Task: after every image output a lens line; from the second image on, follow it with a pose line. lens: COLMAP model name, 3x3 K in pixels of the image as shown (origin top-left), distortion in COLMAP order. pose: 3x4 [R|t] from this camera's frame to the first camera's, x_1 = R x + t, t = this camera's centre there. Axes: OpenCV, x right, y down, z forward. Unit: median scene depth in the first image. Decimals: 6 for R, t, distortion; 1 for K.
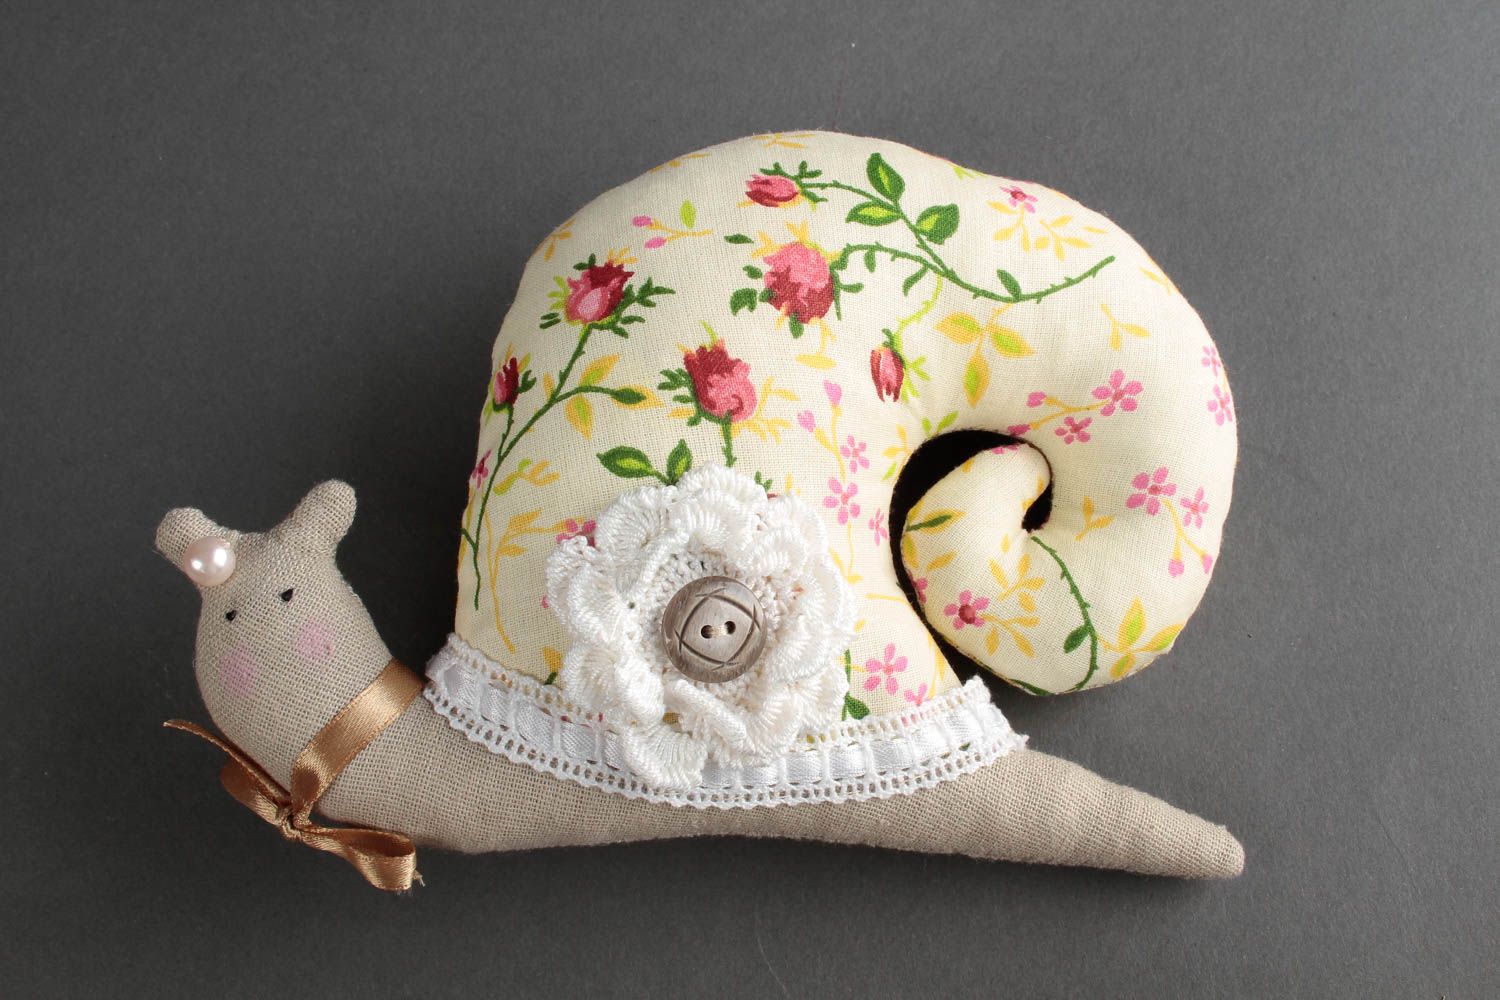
lens RADIAL K [[1821.9, 0, 754.0], [0, 1821.9, 528.7], [0, 0, 1]] dist [0.017981, -0.006563]
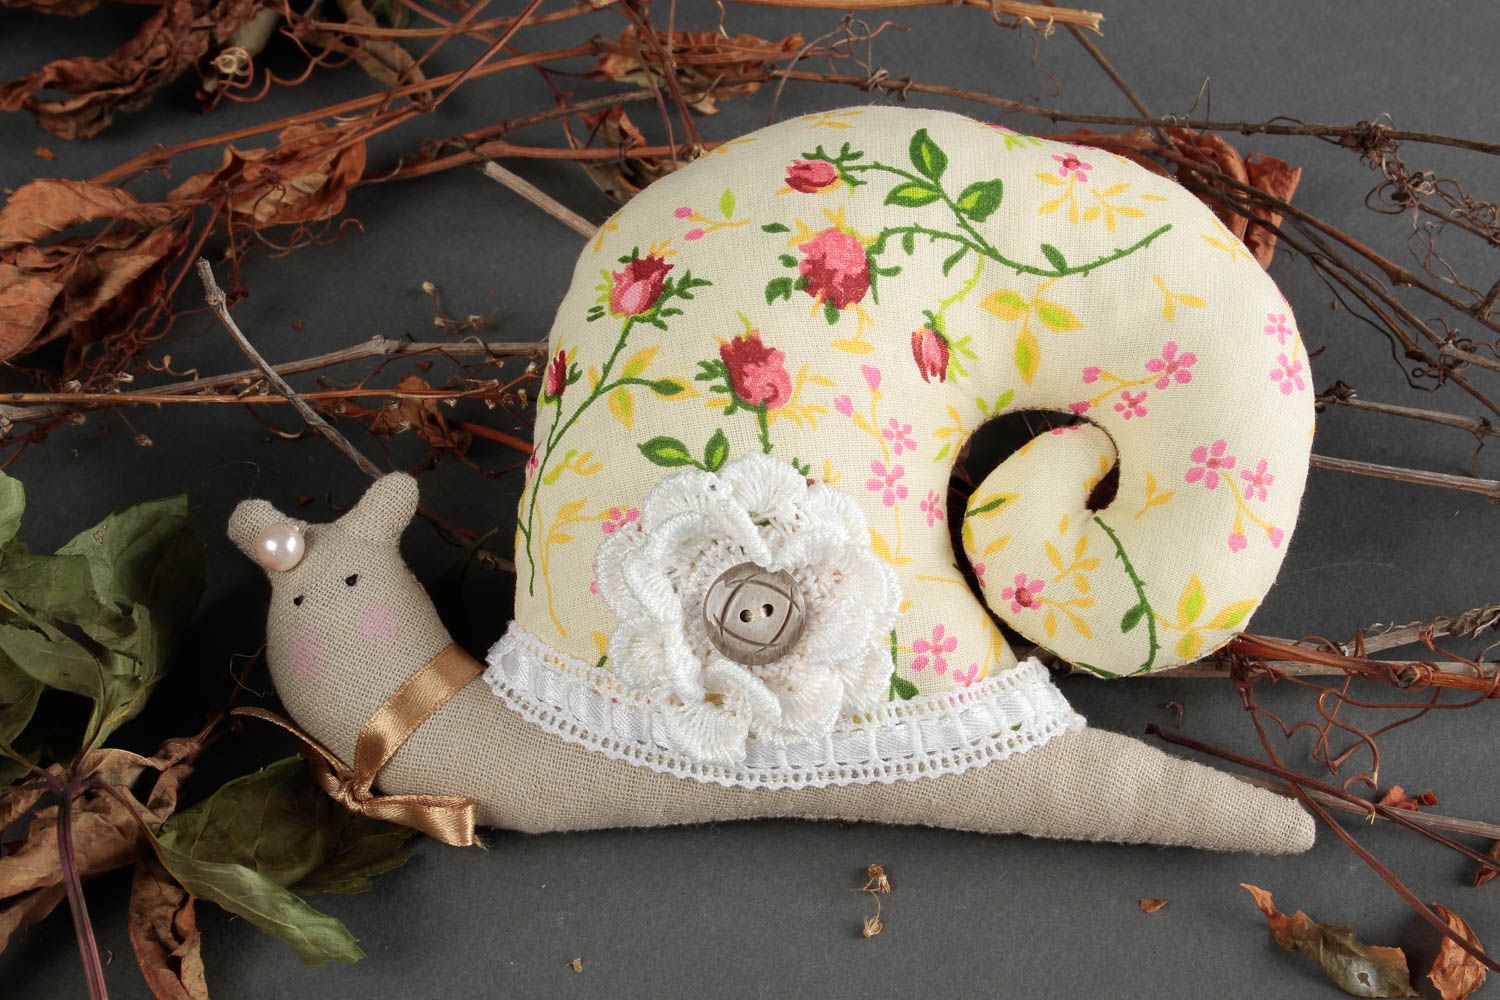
lens RADIAL K [[3127.6, 0, 750.0], [0, 3127.6, 500.0], [0, 0, 1]] dist [-0.101182, -0.000228]
pose [[0.989440, -0.021634, -0.143320, 0.222034], [0.023177, 0.999690, 0.009107, -0.023400], [0.143079, -0.012332, 0.989634, -0.719915]]
